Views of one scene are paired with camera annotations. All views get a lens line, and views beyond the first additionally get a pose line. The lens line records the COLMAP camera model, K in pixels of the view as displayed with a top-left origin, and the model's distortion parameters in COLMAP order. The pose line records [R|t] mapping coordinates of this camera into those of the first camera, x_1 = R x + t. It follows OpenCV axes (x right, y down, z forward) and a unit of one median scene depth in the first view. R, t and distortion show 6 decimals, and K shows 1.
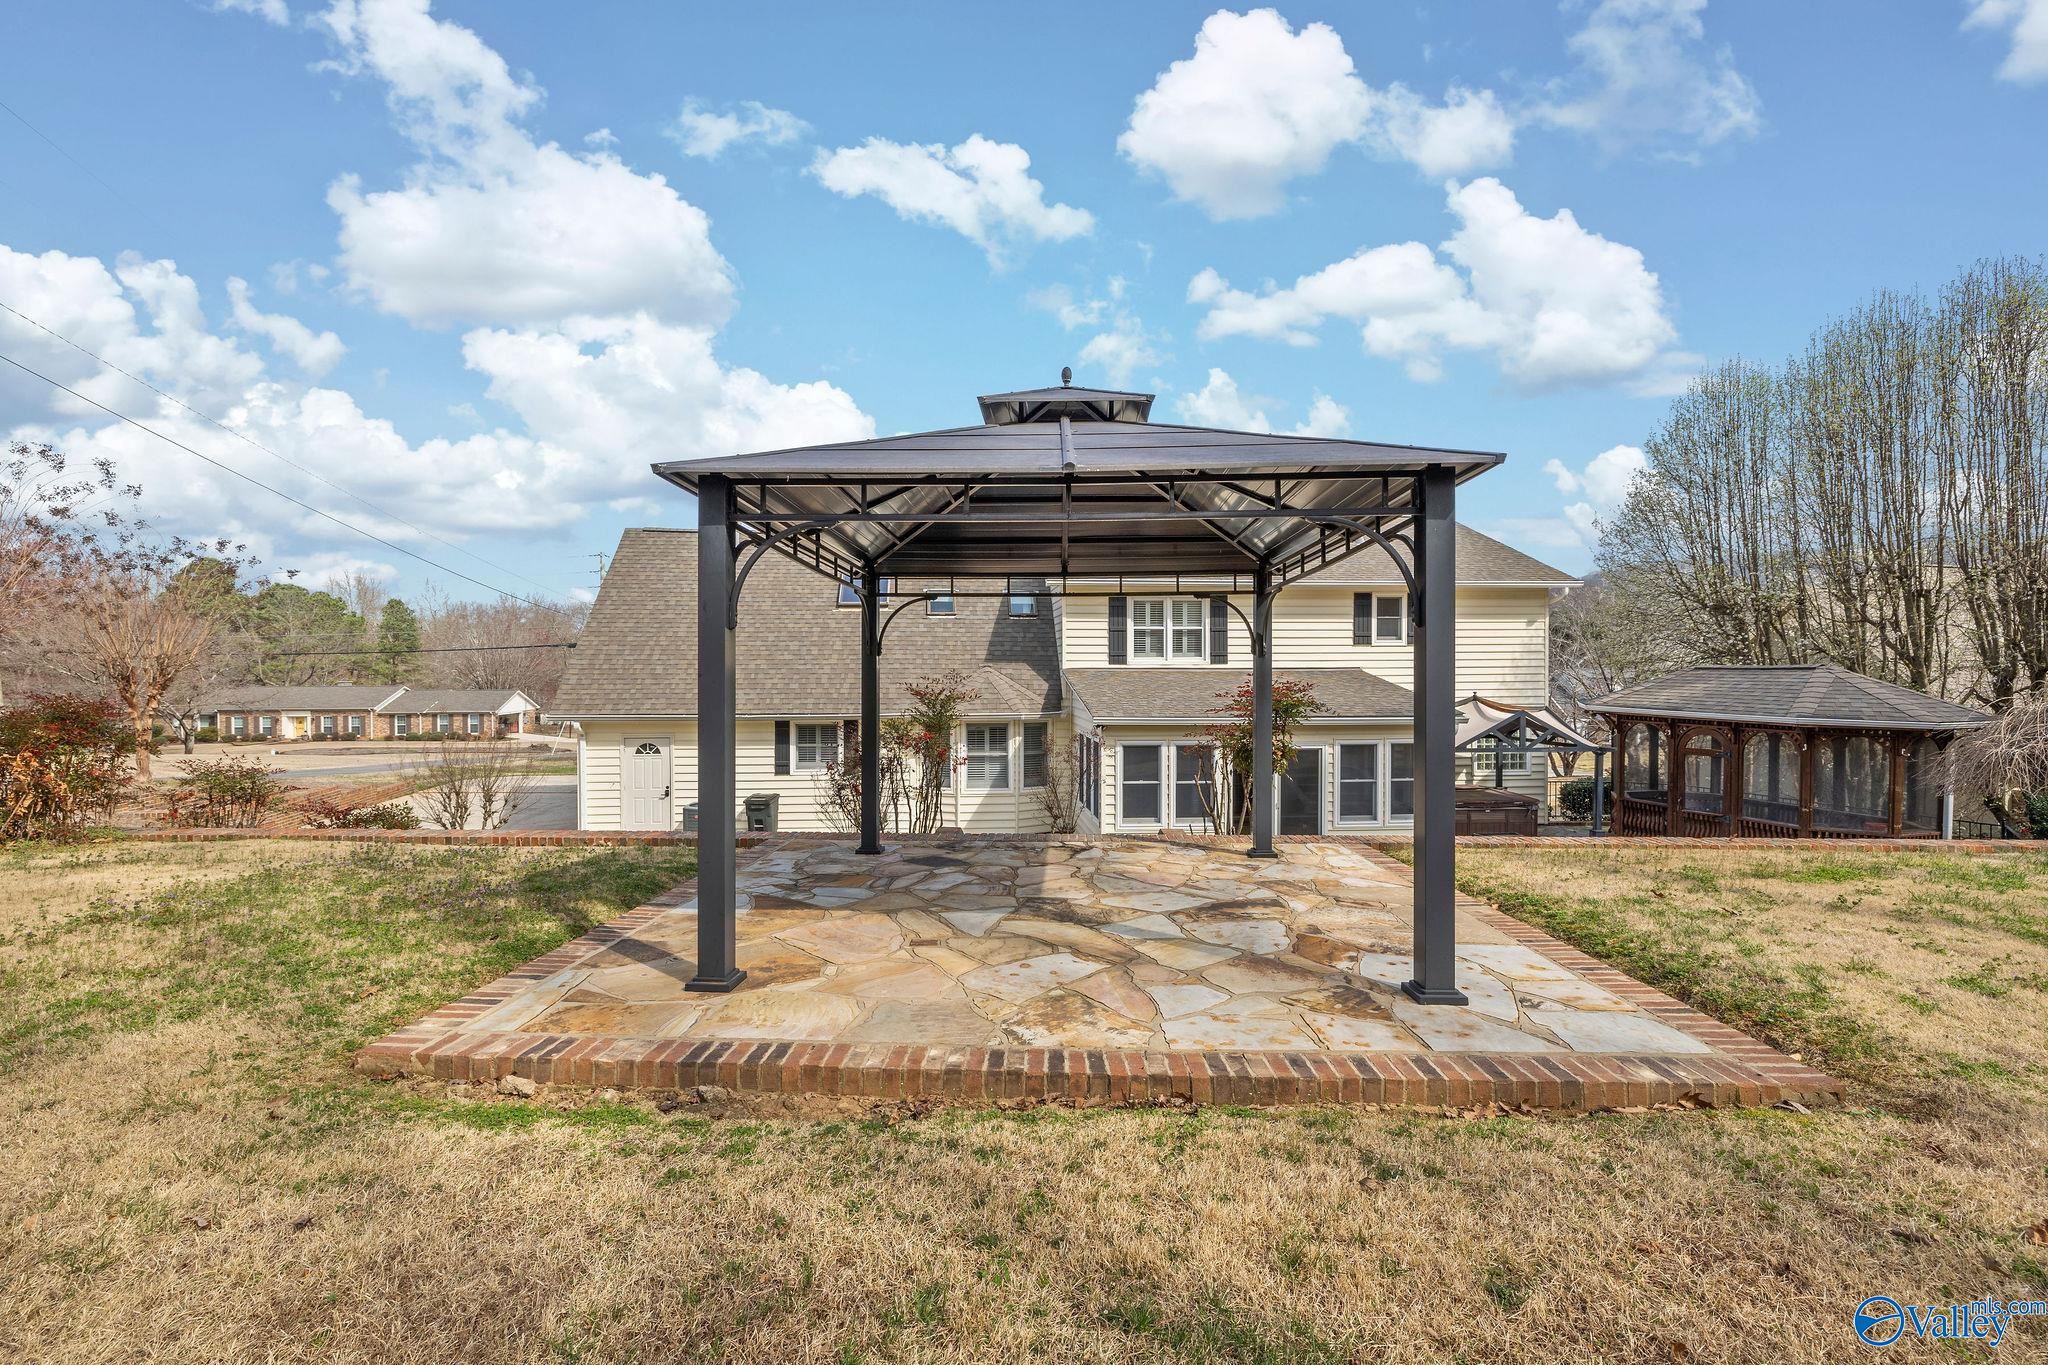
lens RADIAL K [[870.8, 0, 1015.0], [0, 870.8, 652.3], [0, 0, 1]] dist [-0.002193, 0.000458]
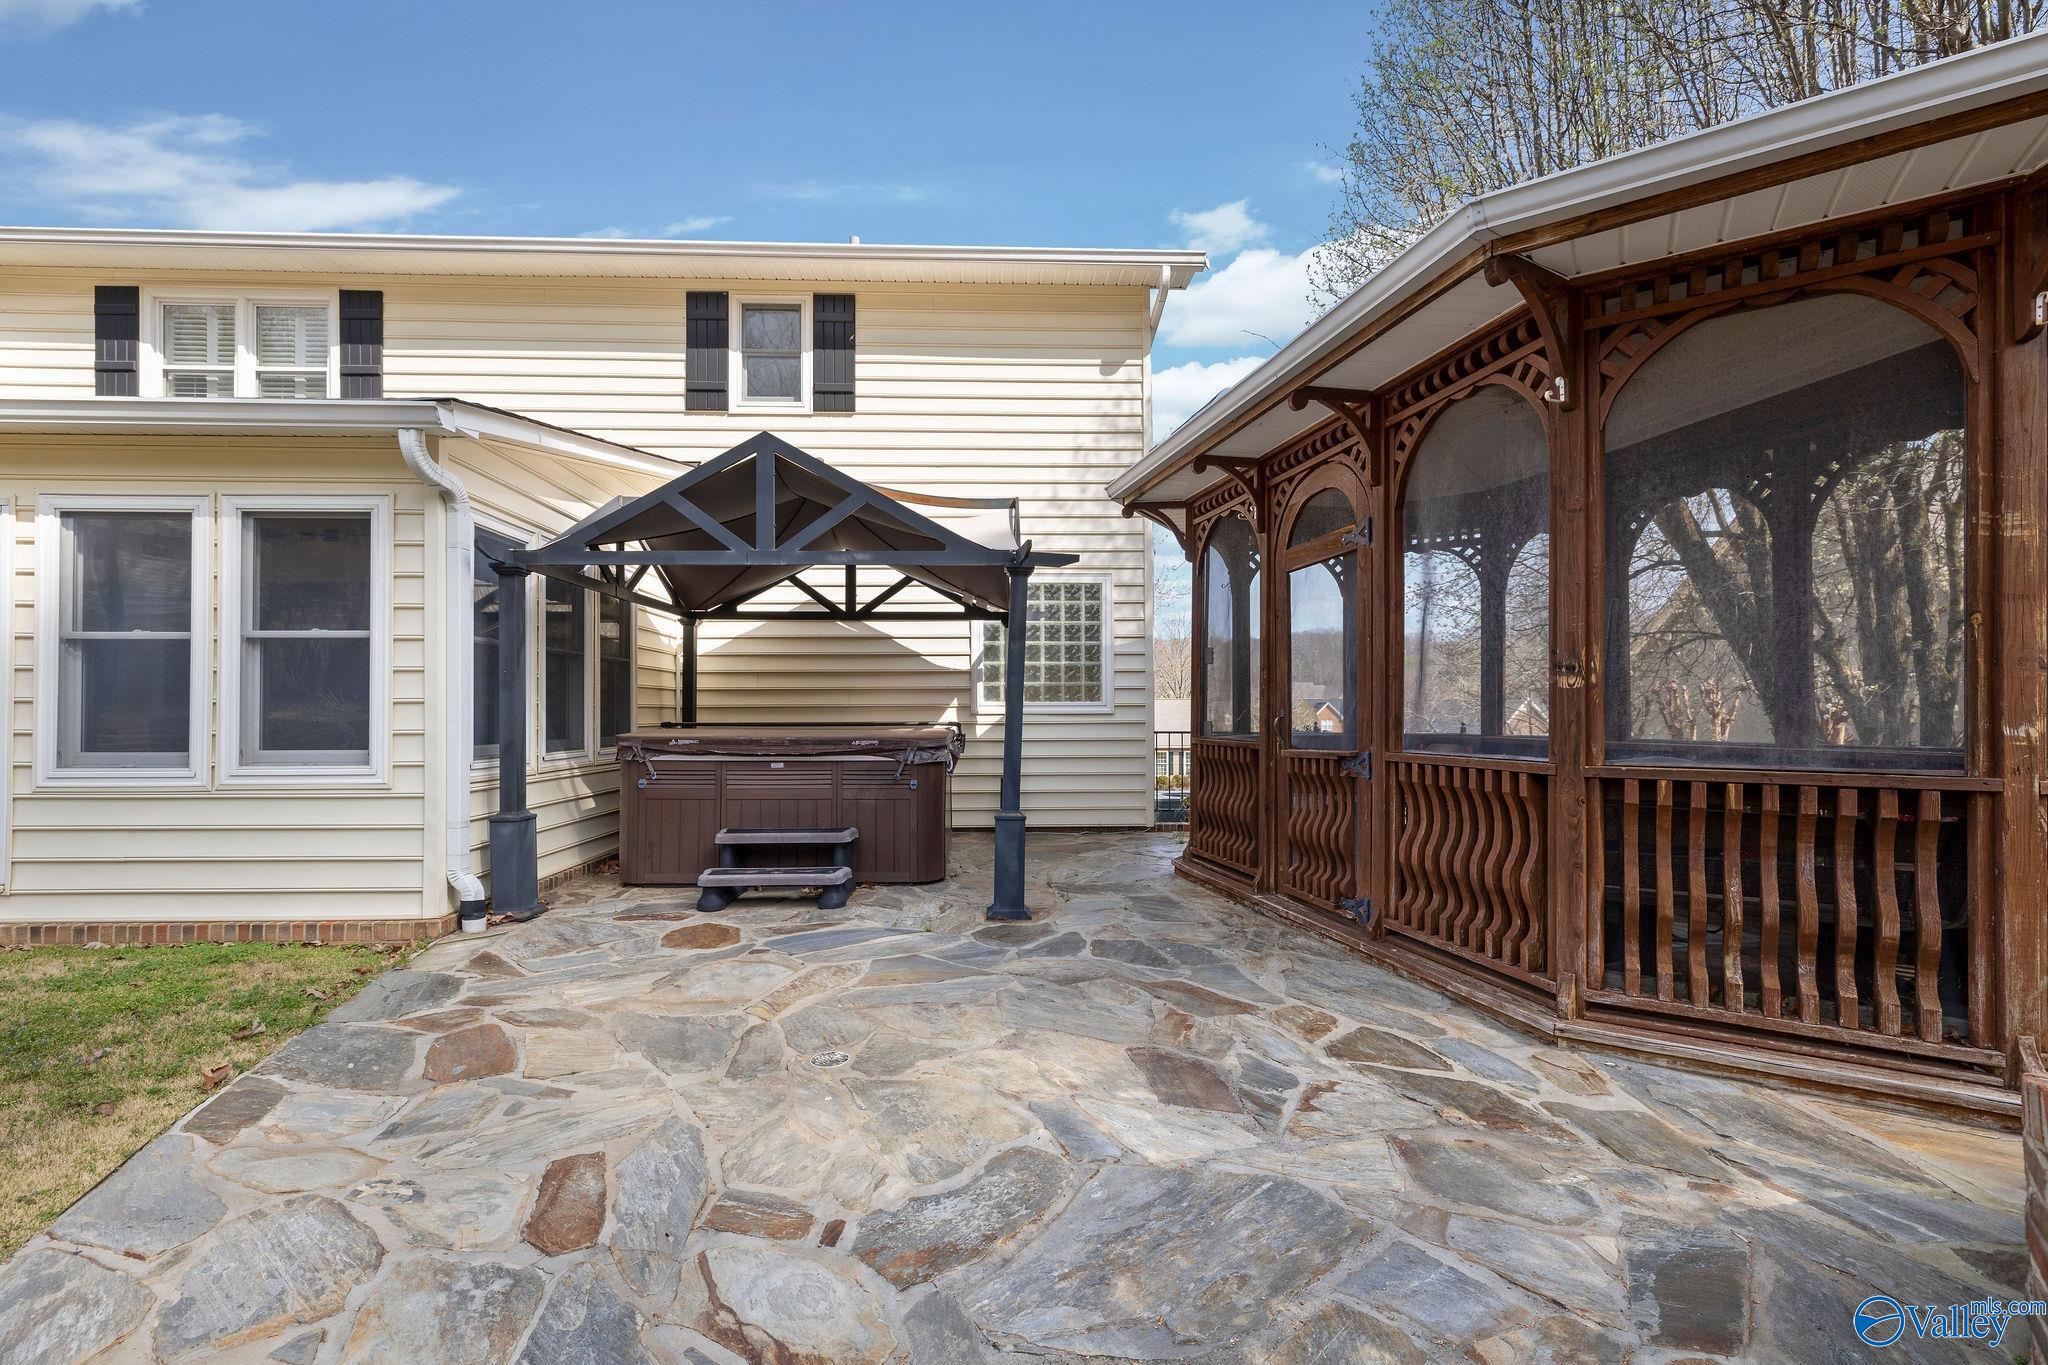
lens RADIAL K [[866.0, 0, 1016.0], [0, 866.0, 701.5], [0, 0, 1]] dist [-0.001284, 0.000330]
pose [[0.998865, -0.000426, -0.047637, 0.603246], [0.000334, 0.999998, -0.001943, 0.144597], [0.047638, 0.001925, 0.998863, 0.604569]]
